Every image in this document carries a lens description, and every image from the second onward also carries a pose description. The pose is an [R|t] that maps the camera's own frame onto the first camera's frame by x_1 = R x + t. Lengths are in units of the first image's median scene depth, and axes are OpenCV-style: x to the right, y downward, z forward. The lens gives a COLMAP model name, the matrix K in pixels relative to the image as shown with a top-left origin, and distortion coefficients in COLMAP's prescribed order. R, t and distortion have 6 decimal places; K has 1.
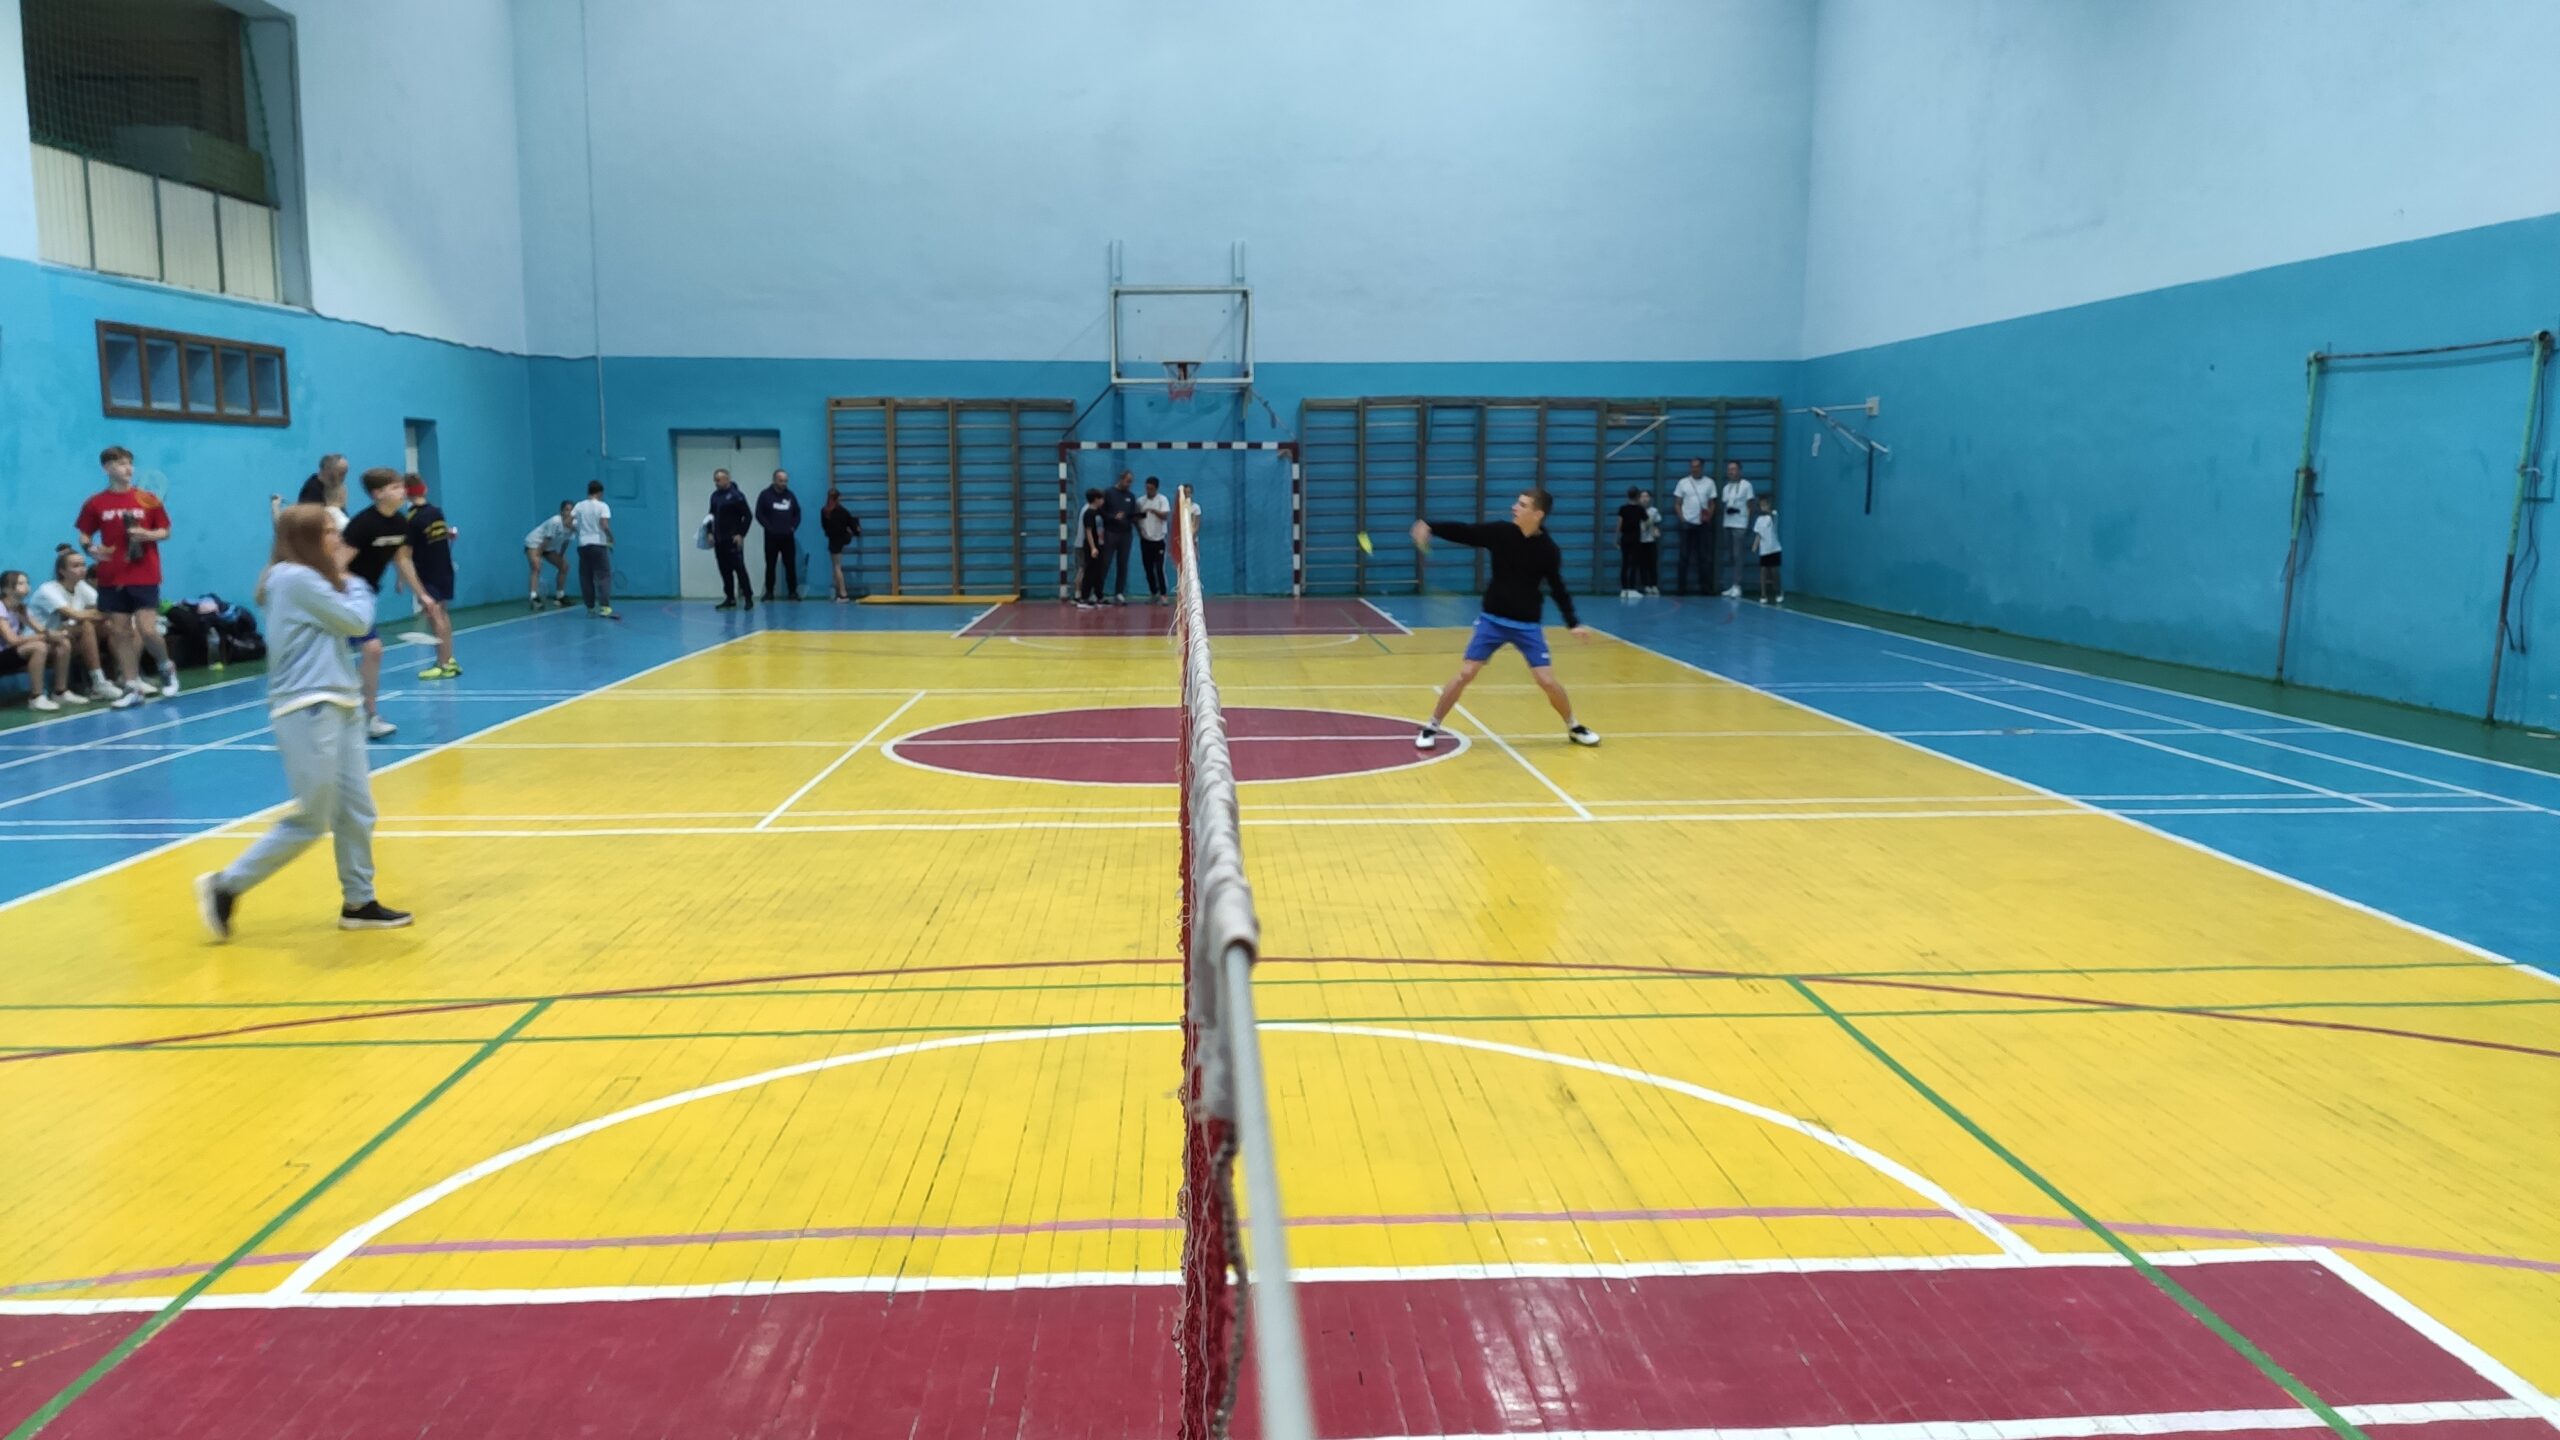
lens RADIAL K [[1914.8, 0, 1280.0], [0, 1914.8, 720.0], [0, 0, 1]] dist [0.095401, -0.138815]
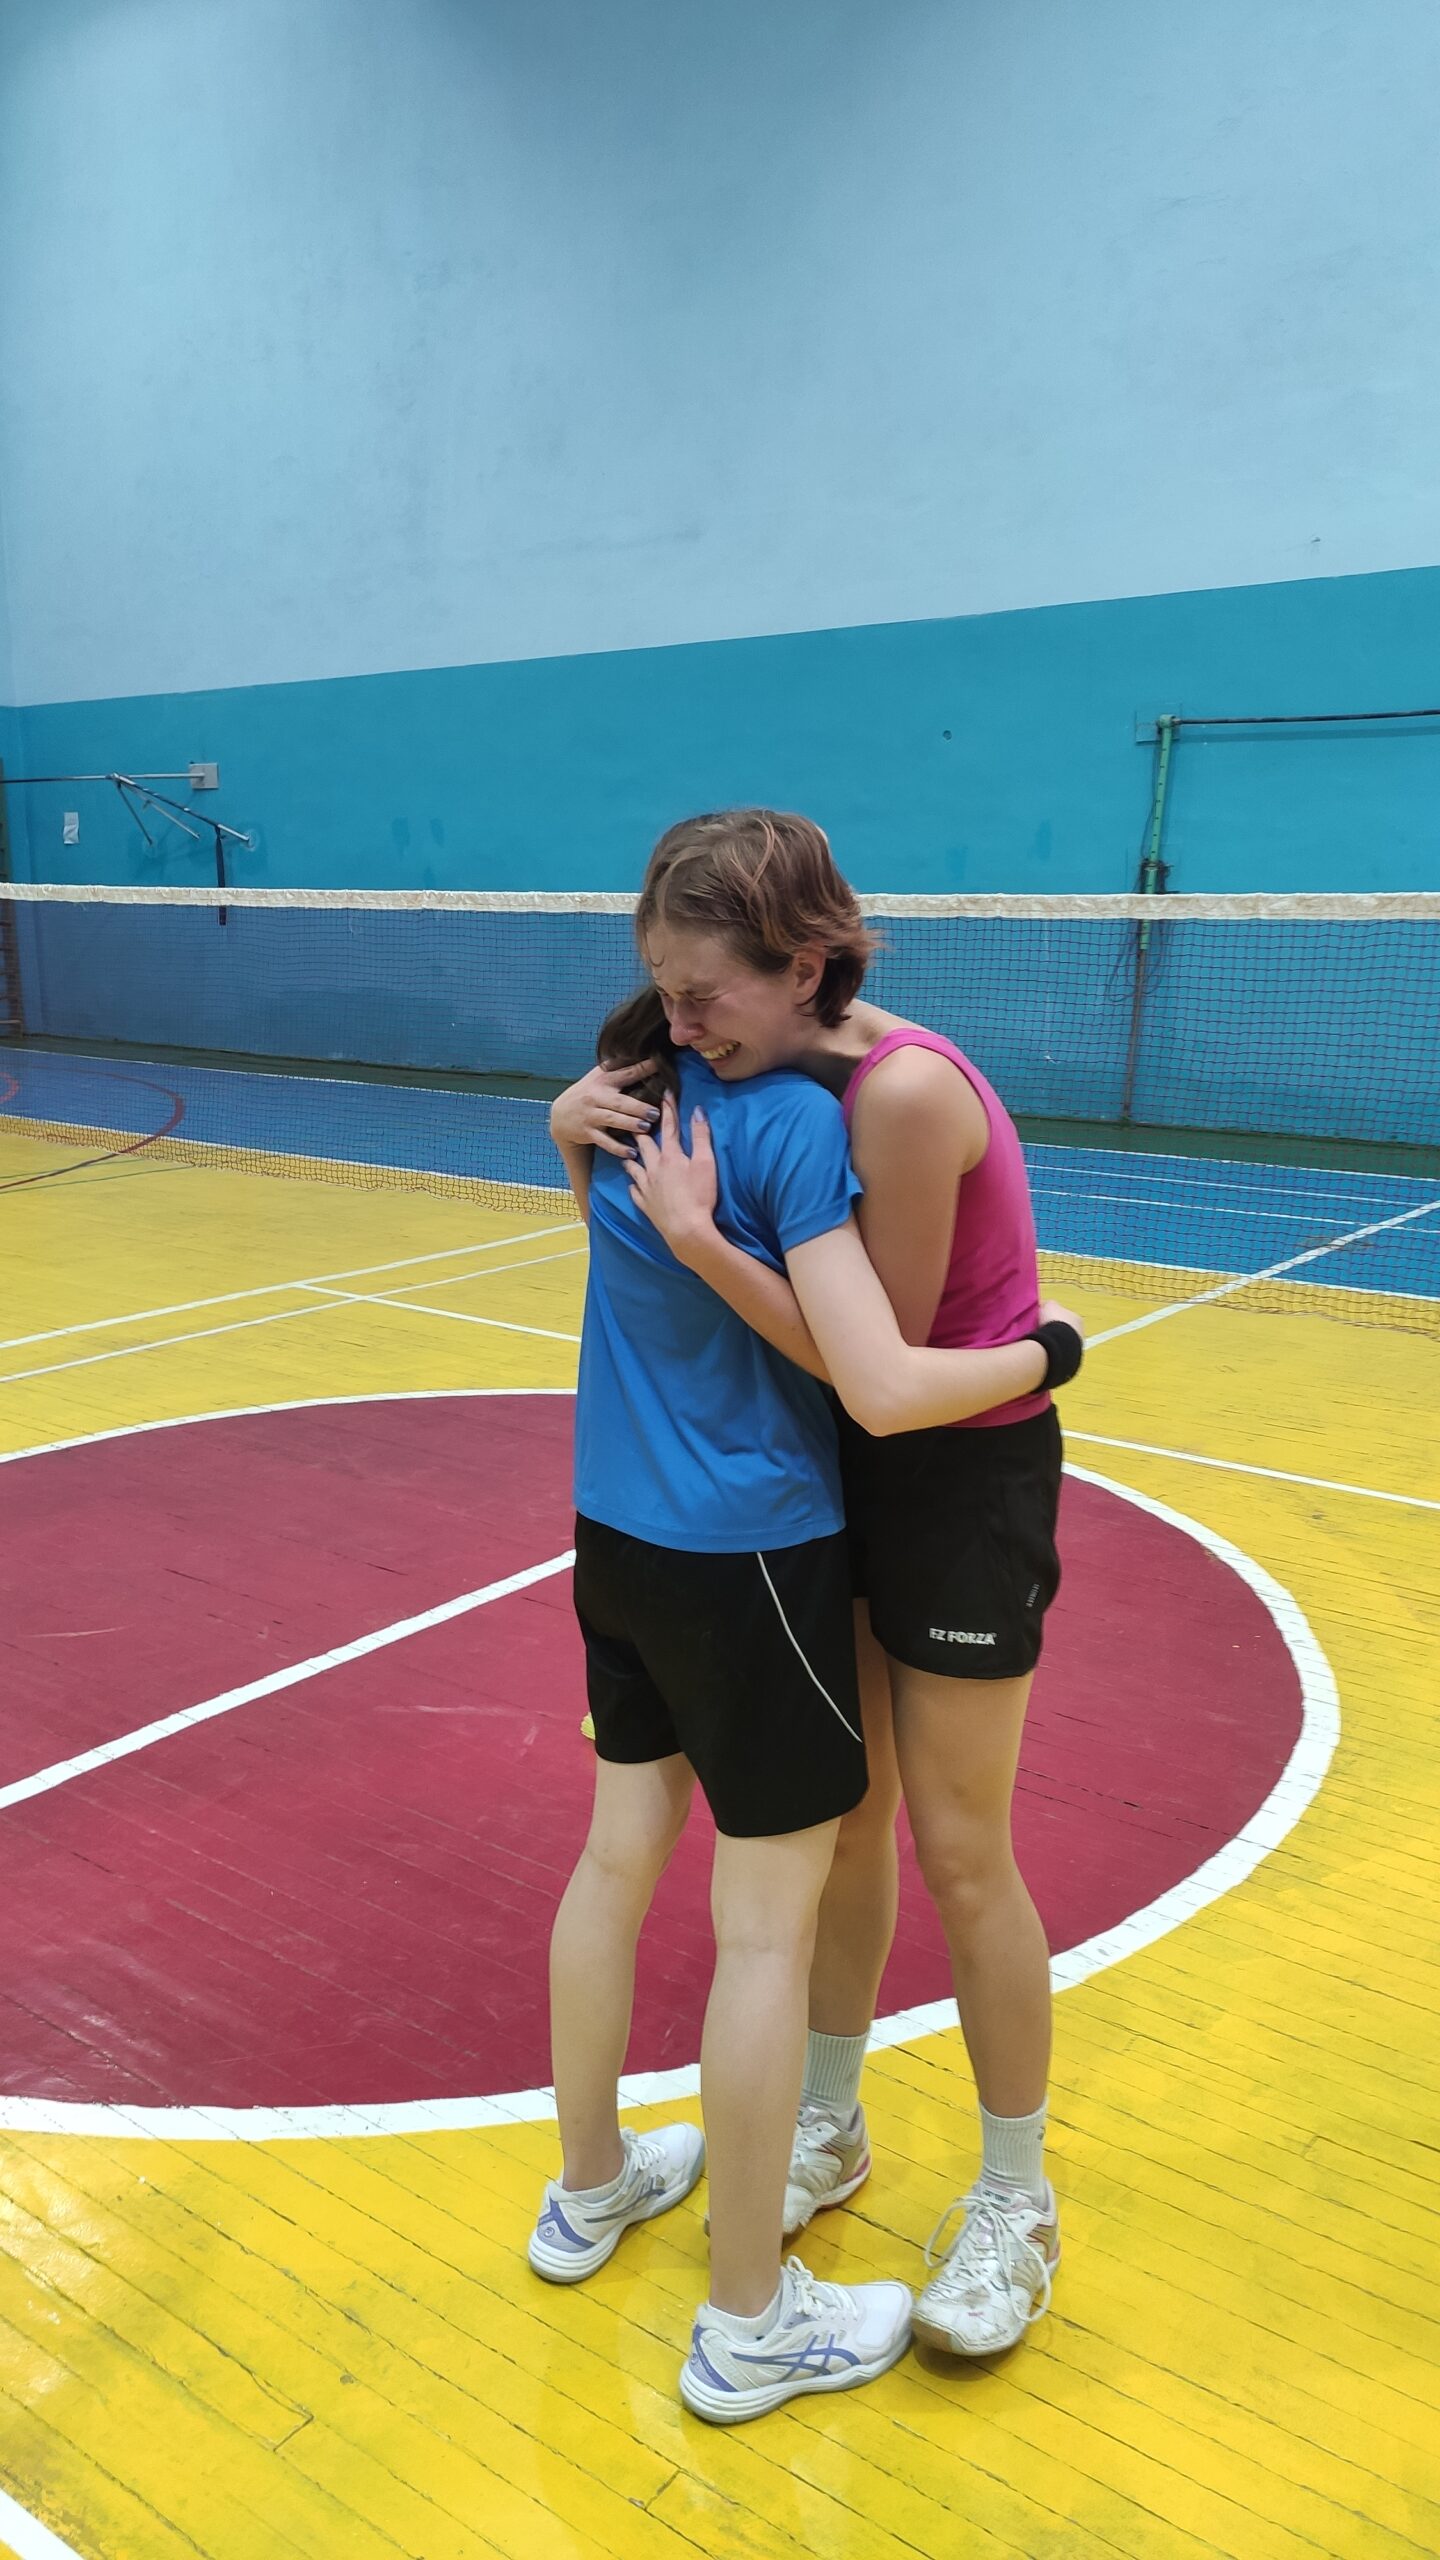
lens RADIAL K [[1908.5, 0, 726.0], [0, 1908.5, 1276.8], [0, 0, 1]] dist [0.083596, -0.104182]
pose [[0.652924, -0.160539, 0.740214, -0.122745], [0.100042, 0.986996, 0.125817, -0.042519], [-0.750787, -0.008096, 0.660494, 0.333450]]
